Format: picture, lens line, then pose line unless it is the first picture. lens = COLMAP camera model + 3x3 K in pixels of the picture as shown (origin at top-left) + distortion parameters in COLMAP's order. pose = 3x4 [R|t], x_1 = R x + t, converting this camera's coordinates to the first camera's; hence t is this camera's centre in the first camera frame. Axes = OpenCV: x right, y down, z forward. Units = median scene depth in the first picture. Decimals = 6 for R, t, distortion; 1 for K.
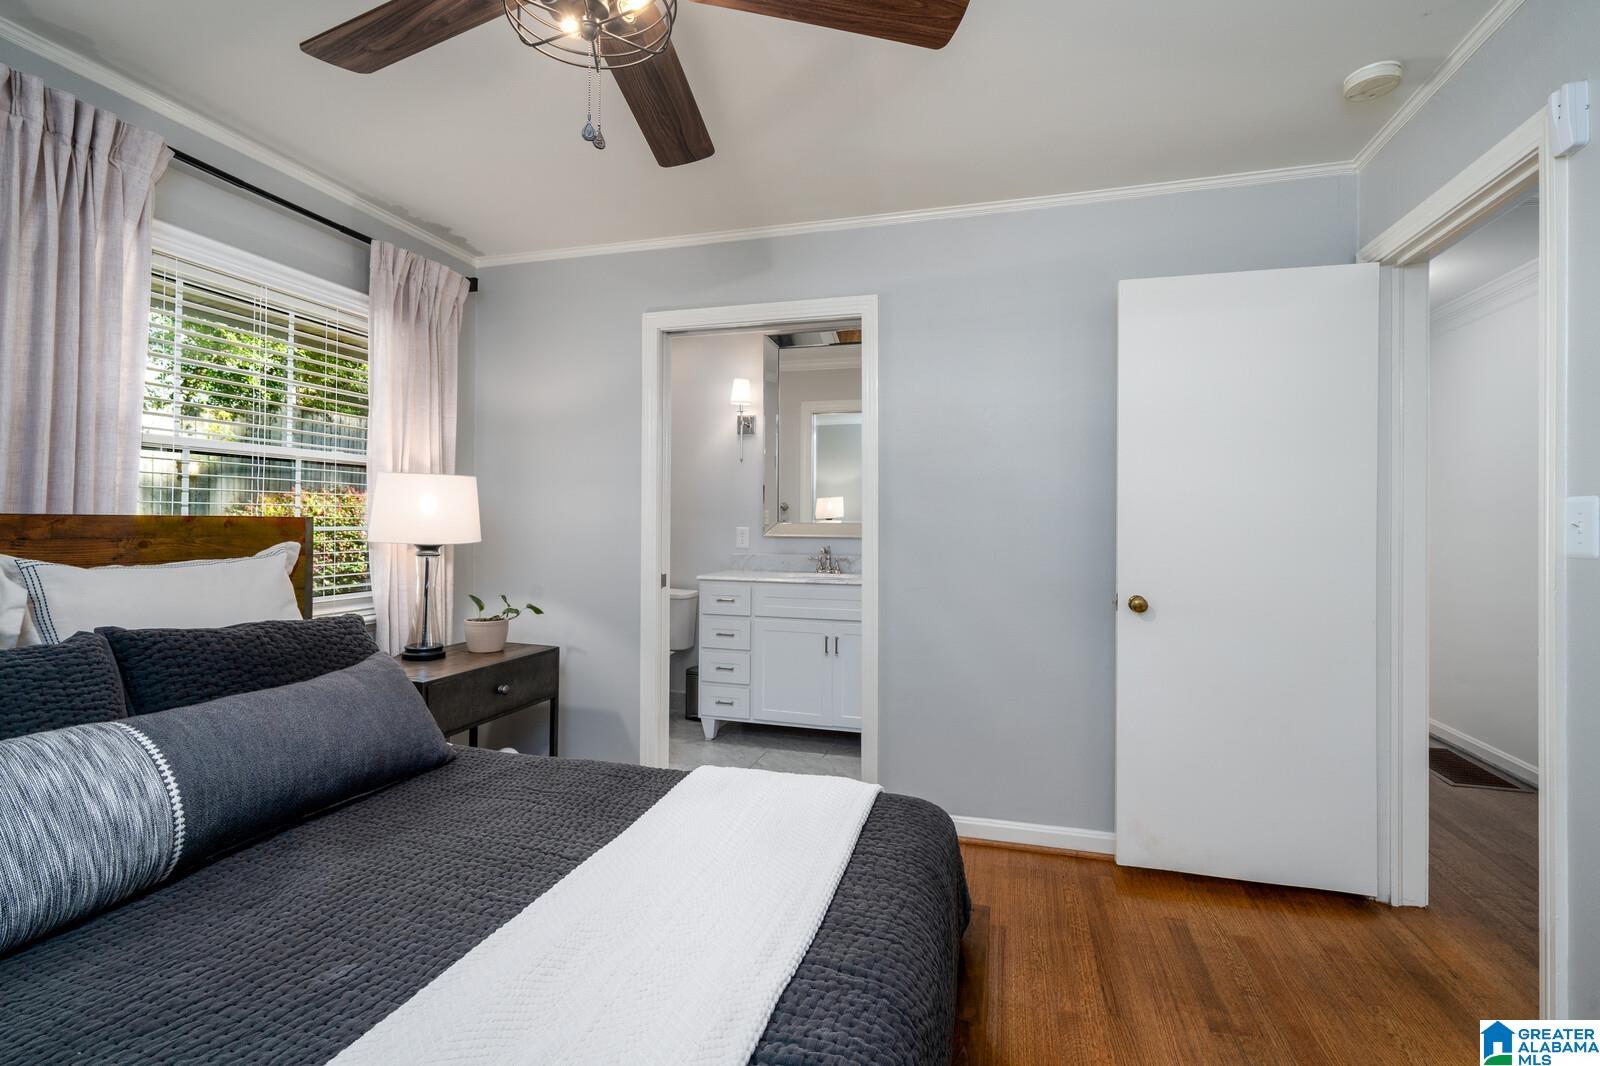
lens RADIAL K [[720.0, 0, 807.9], [0, 720.0, 526.6], [0, 0, 1]] dist [0.000486, 0.000690]
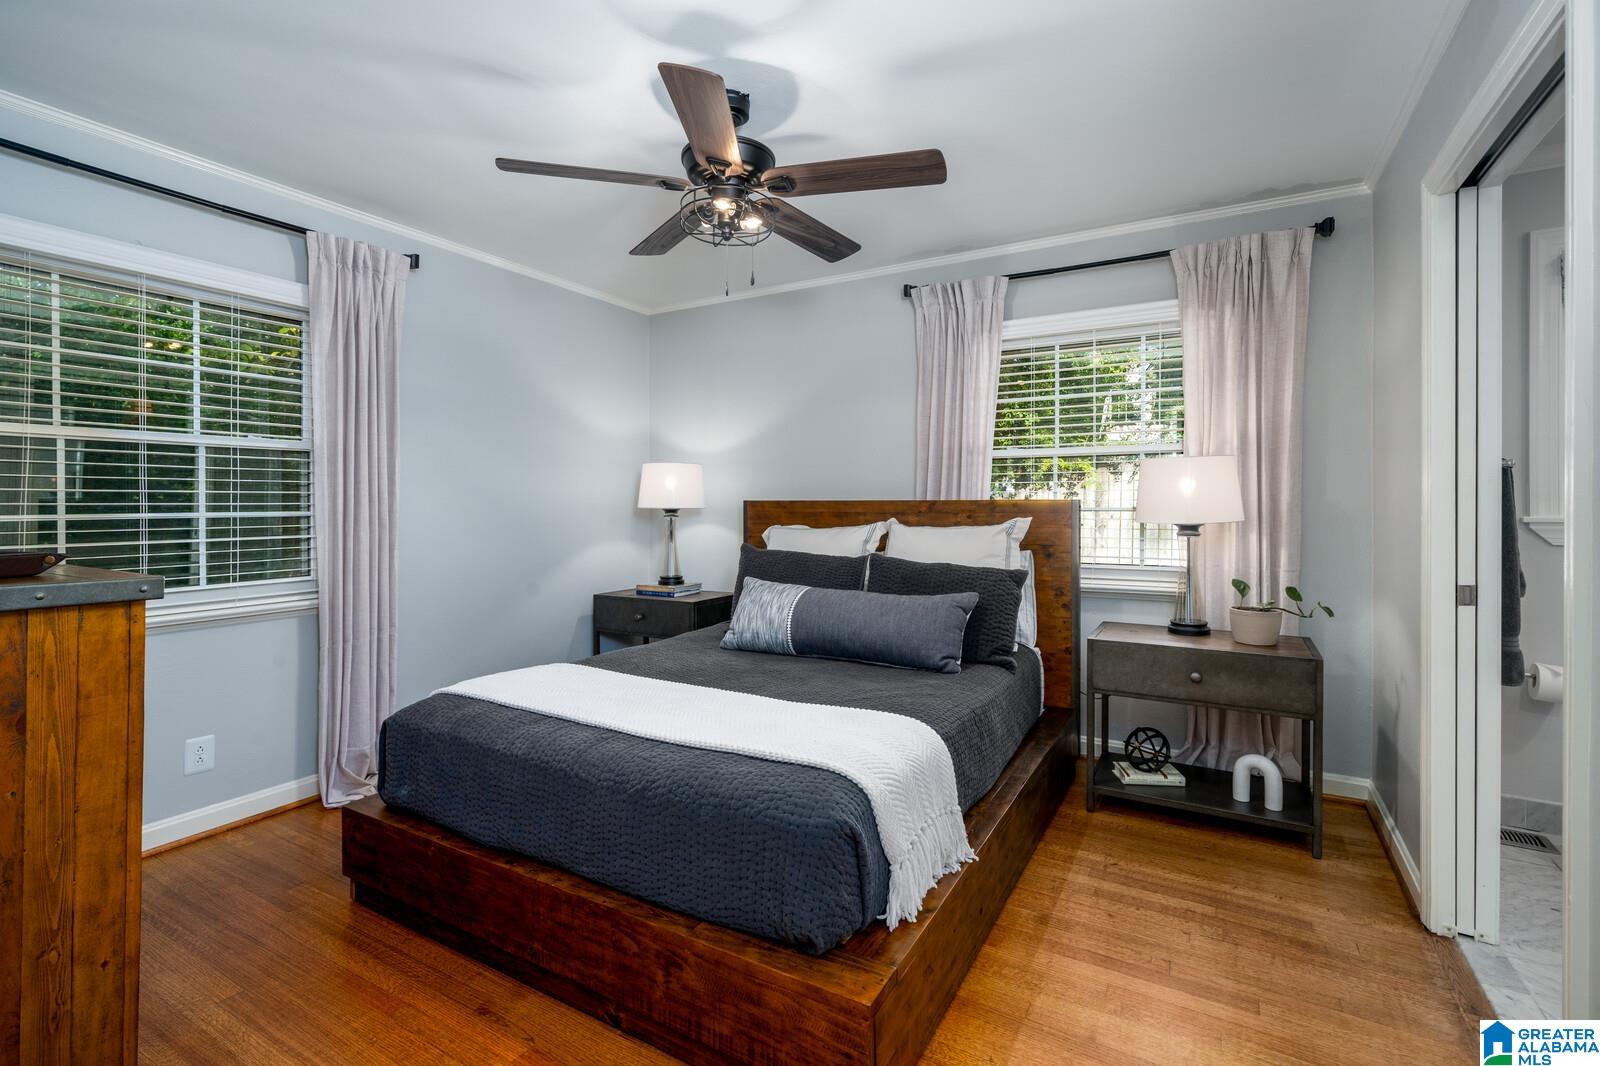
lens RADIAL K [[720.0, 0, 807.9], [0, 720.0, 526.6], [0, 0, 1]] dist [0.000486, 0.000690]
pose [[-0.228094, 0.020672, -0.973420, 0.859620], [-0.007356, 0.999709, 0.022954, 0.011049], [0.973611, 0.012396, -0.227876, 0.977278]]
